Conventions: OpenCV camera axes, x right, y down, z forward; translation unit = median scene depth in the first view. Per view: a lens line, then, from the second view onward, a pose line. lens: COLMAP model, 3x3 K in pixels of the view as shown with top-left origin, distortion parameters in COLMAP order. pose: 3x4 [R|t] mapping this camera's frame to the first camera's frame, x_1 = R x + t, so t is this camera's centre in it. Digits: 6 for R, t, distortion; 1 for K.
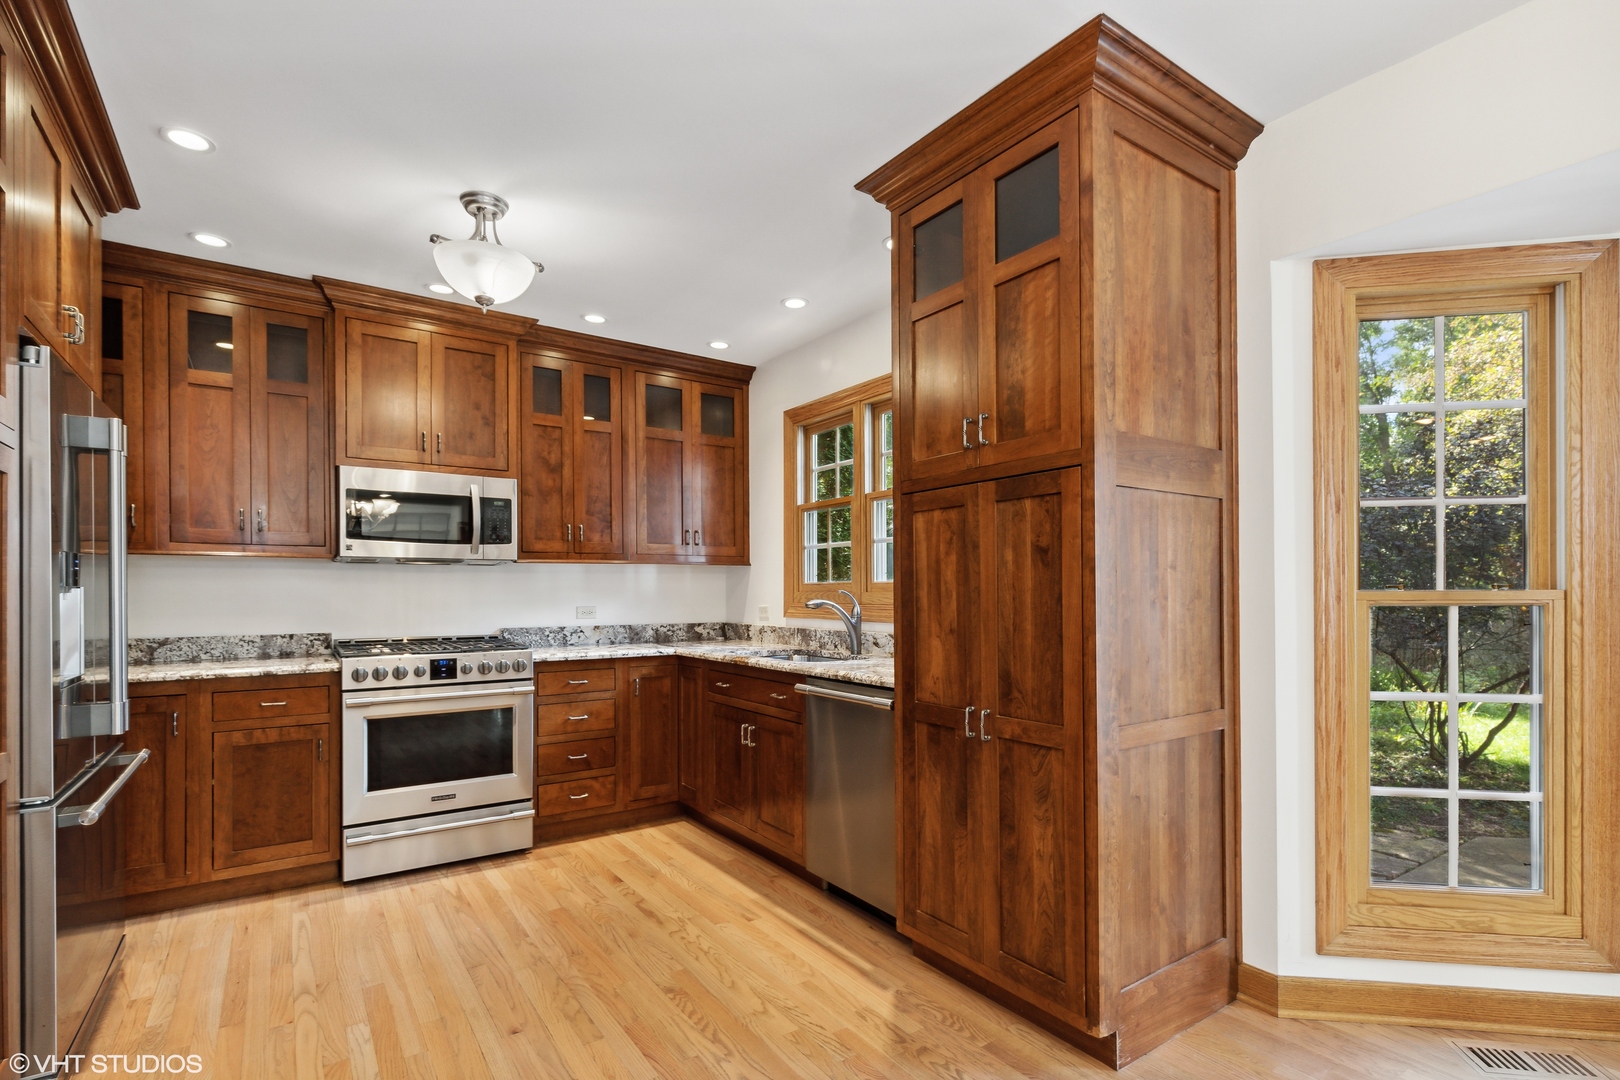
lens RADIAL K [[762.6, 0, 794.7], [0, 762.6, 592.2], [0, 0, 1]] dist [0.010241, 0.000870]
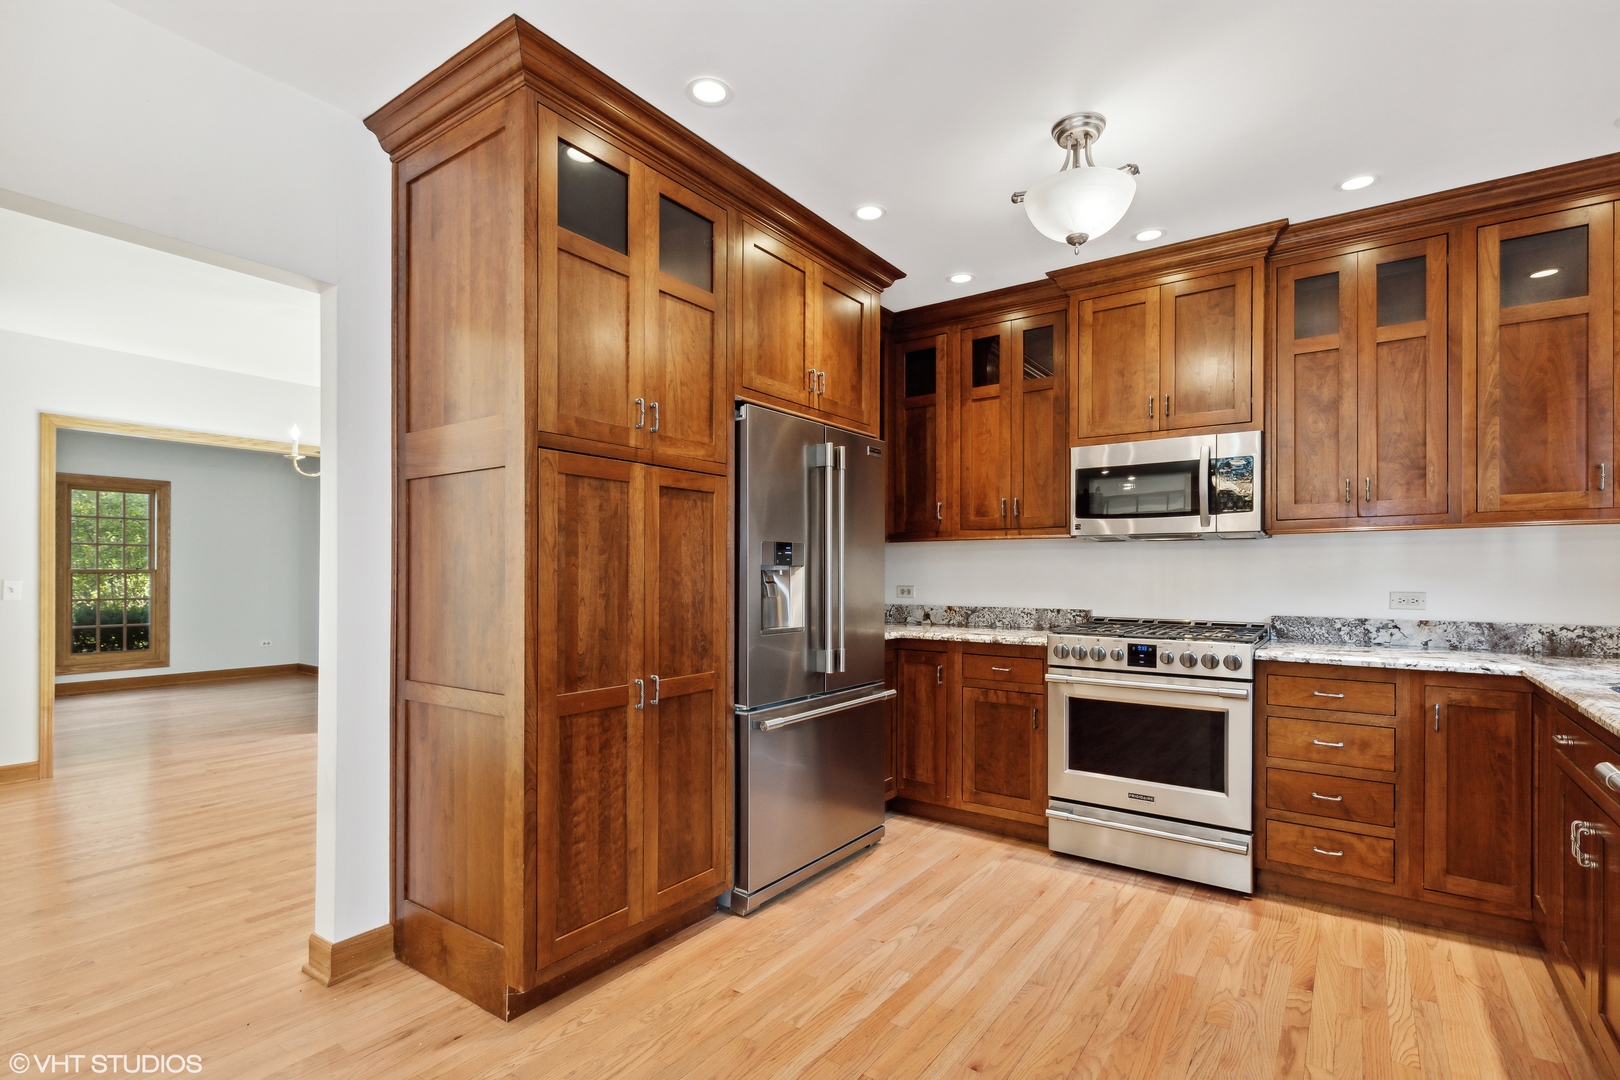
lens RADIAL K [[762.6, 0, 848.7], [0, 762.6, 574.2], [0, 0, 1]] dist [0.010241, 0.000870]
pose [[0.369847, 0.006035, -0.929073, 0.271359], [-0.003495, 0.999981, 0.005104, 0.000616], [0.929086, 0.001360, 0.369861, 0.366798]]
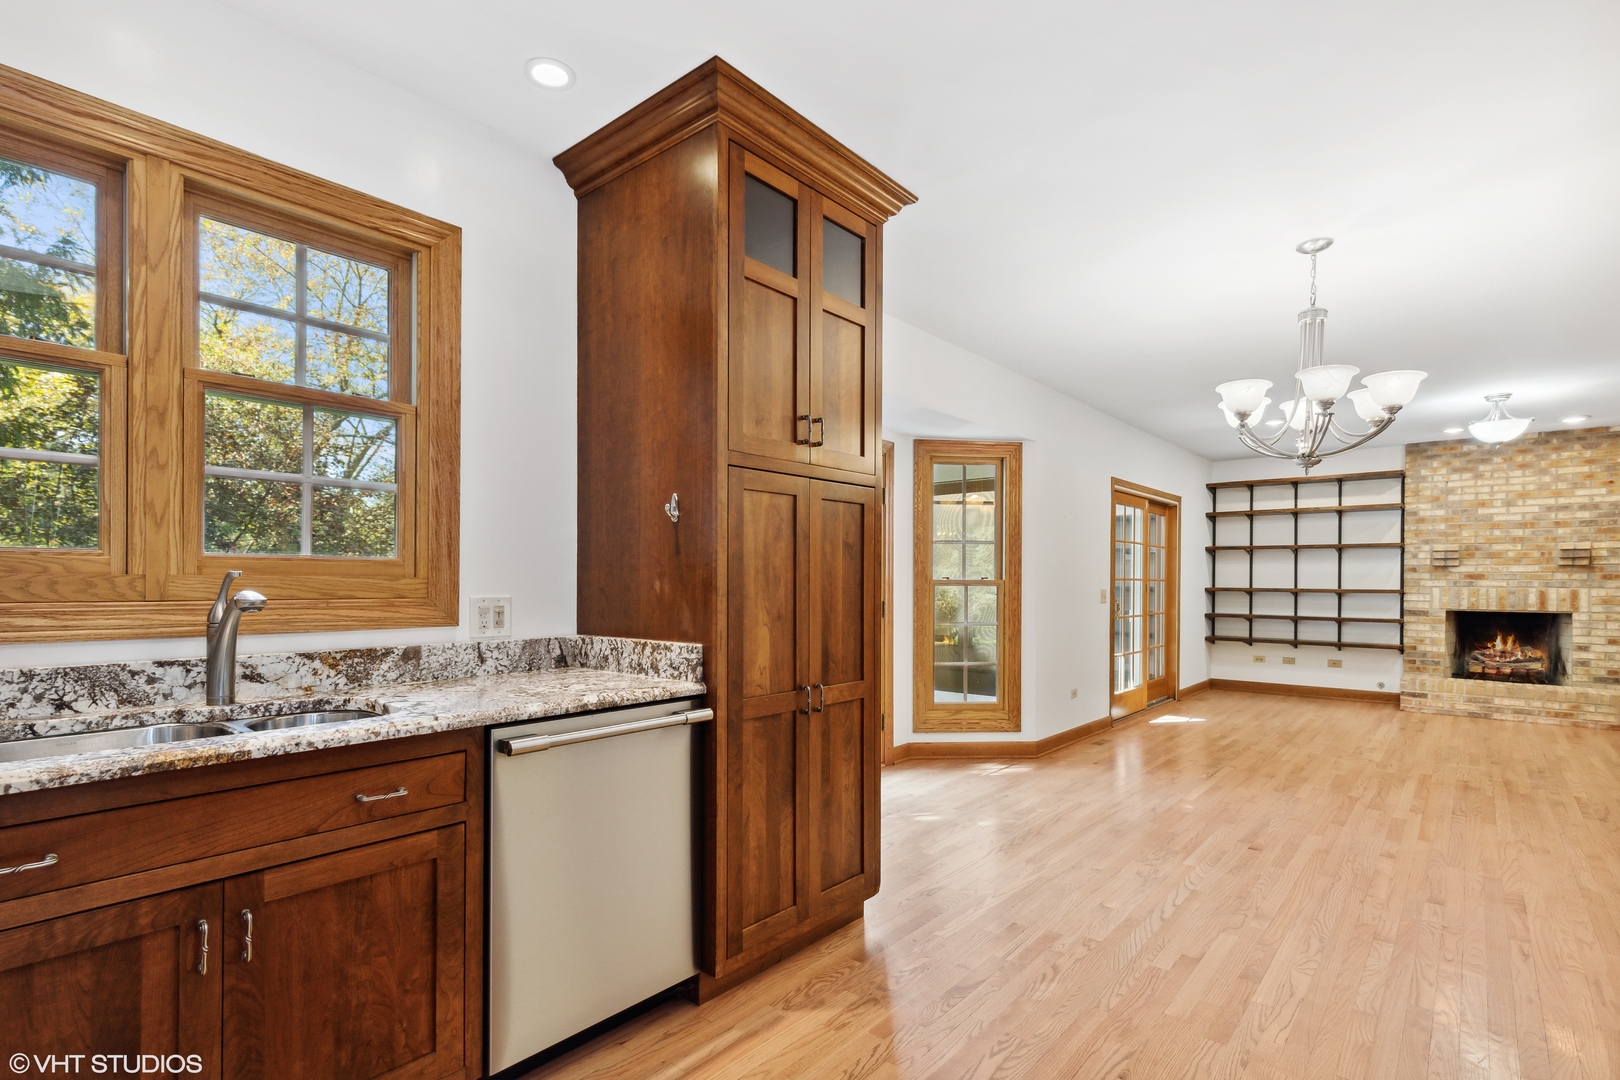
lens RADIAL K [[762.6, 0, 845.3], [0, 762.6, 582.0], [0, 0, 1]] dist [0.010241, 0.000870]
pose [[-0.287427, -0.000332, 0.957802, -0.585970], [-0.004954, 0.999987, -0.001140, 0.003920], [-0.957790, -0.005073, -0.287425, 0.908467]]
